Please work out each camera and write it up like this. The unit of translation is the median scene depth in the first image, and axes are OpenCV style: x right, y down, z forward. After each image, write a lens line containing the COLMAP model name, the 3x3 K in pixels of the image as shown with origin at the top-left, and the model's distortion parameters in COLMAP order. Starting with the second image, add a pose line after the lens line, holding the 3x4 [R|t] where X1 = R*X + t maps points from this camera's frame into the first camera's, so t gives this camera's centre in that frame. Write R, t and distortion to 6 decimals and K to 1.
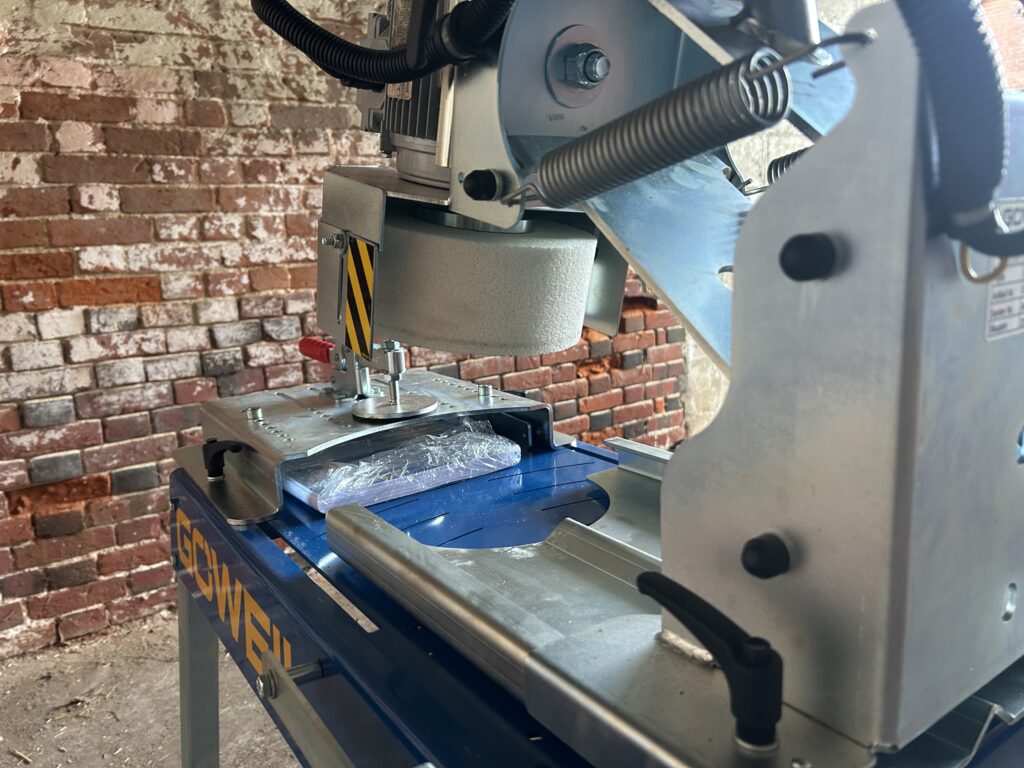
lens RADIAL K [[769.3, 0, 500.3], [0, 769.3, 391.4], [0, 0, 1]] dist [0.048618, -0.057271]
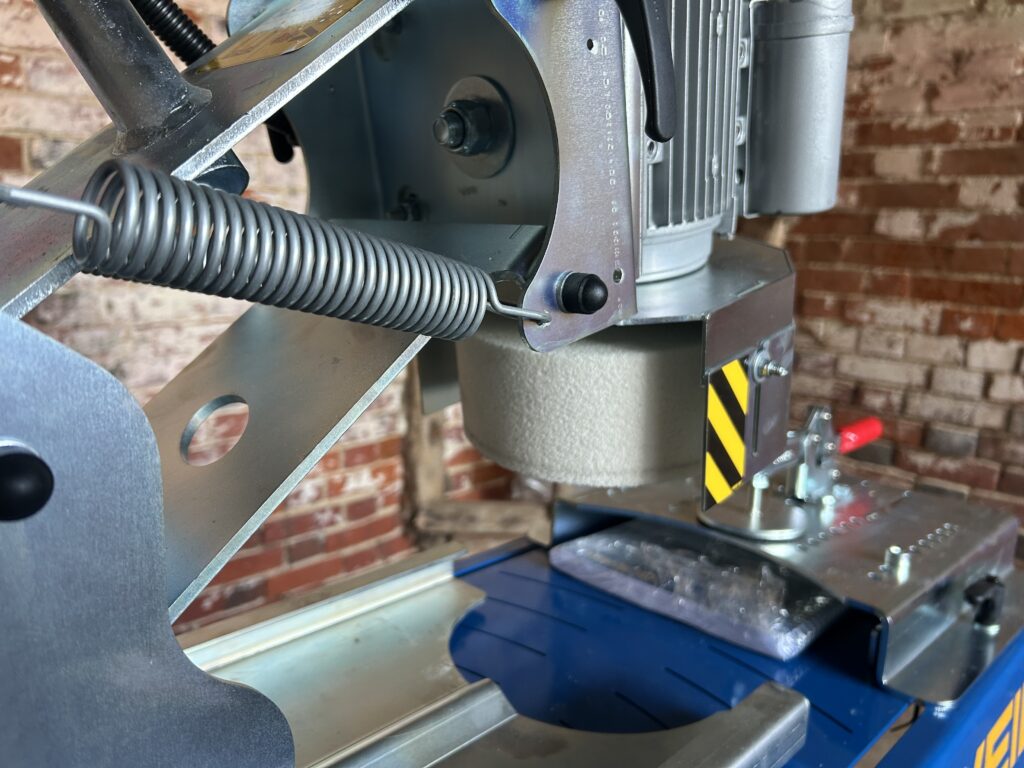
lens RADIAL K [[769.3, 0, 506.6], [0, 769.3, 384.2], [0, 0, 1]] dist [0.048618, -0.057271]
pose [[0.189848, 0.229588, -0.954593, 0.219747], [-0.244960, 0.952604, 0.180392, -0.077139], [0.950764, 0.199589, 0.237090, 0.215879]]
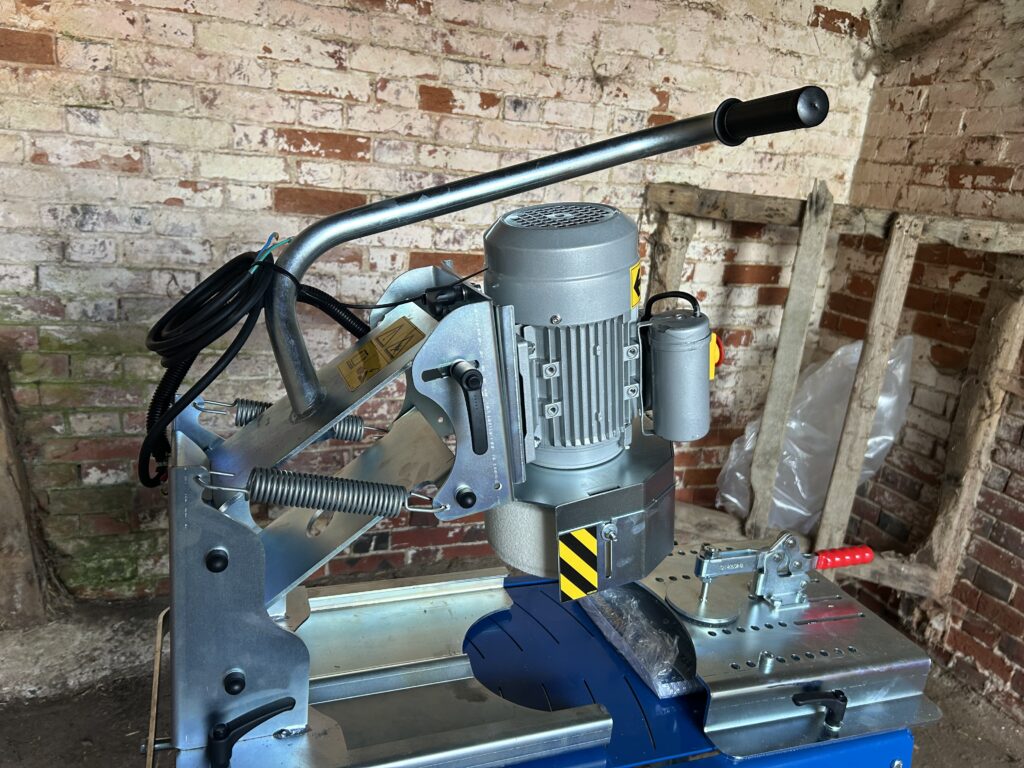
lens RADIAL K [[769.3, 0, 513.7], [0, 769.3, 380.5], [0, 0, 1]] dist [0.048618, -0.057271]
pose [[-0.234317, 0.288202, -0.928459, 0.371058], [-0.285023, 0.892712, 0.349038, -0.246828], [0.929439, 0.346417, -0.127033, 0.311028]]
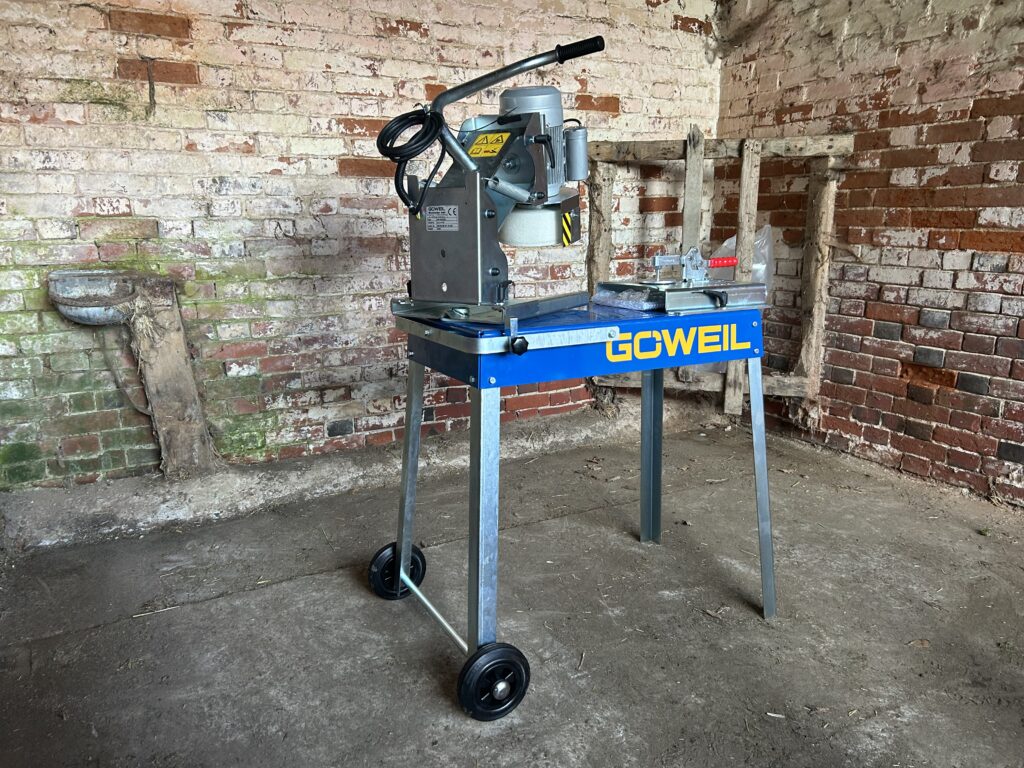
lens RADIAL K [[769.3, 0, 518.8], [0, 769.3, 388.0], [0, 0, 1]] dist [0.048618, -0.057271]
pose [[-0.100557, 0.259995, -0.960360, 0.925412], [-0.194558, 0.941478, 0.275256, -0.098627], [0.975723, 0.214525, -0.044088, 0.306013]]
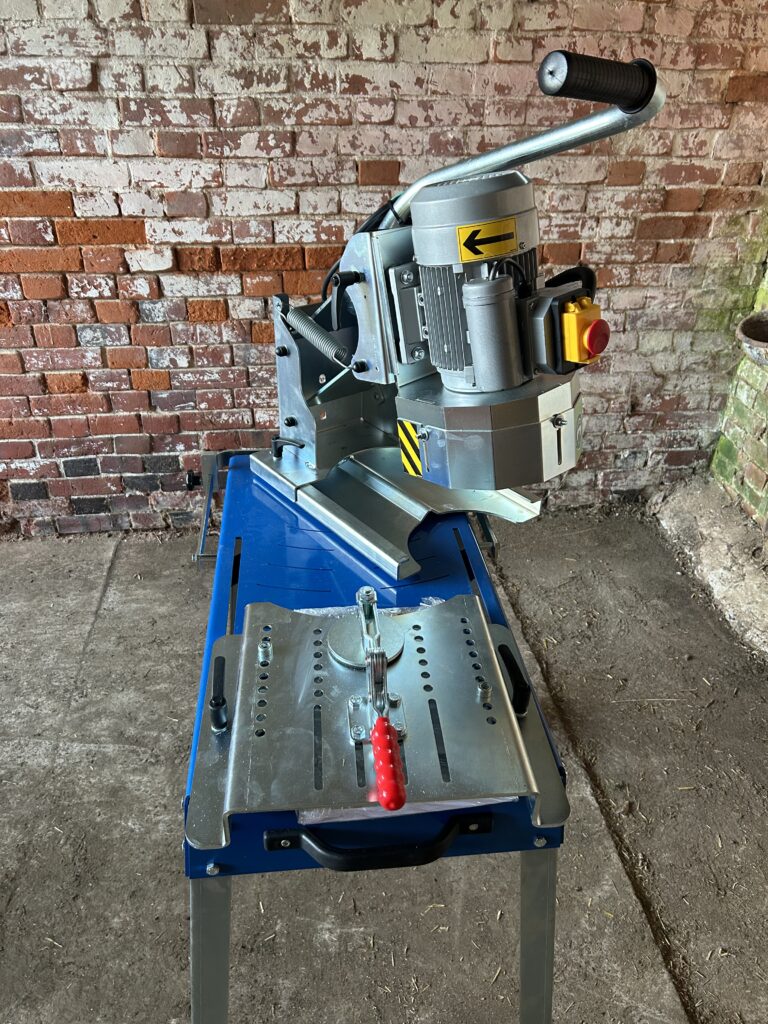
lens RADIAL K [[769.3, 0, 382.1], [0, 769.3, 509.1], [0, 0, 1]] dist [0.048618, -0.057271]
pose [[-0.884610, -0.221670, 0.410277, -0.229958], [0.117153, 0.745943, 0.655625, -0.344052], [-0.451375, 0.628038, -0.633899, 0.634984]]
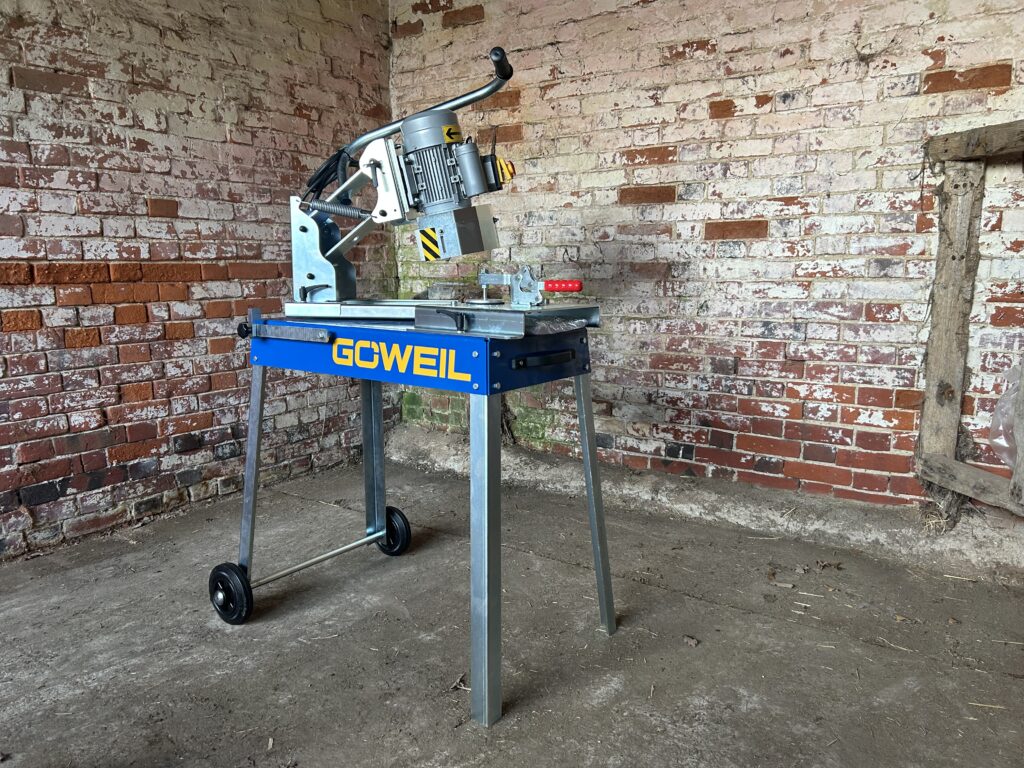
lens RADIAL K [[769.3, 0, 513.5], [0, 769.3, 388.6], [0, 0, 1]] dist [0.048618, -0.057271]
pose [[-0.935130, 0.099513, -0.340043, 0.225015], [-0.033524, 0.930589, 0.364528, -0.220763], [0.352715, 0.352281, -0.866885, 1.214092]]
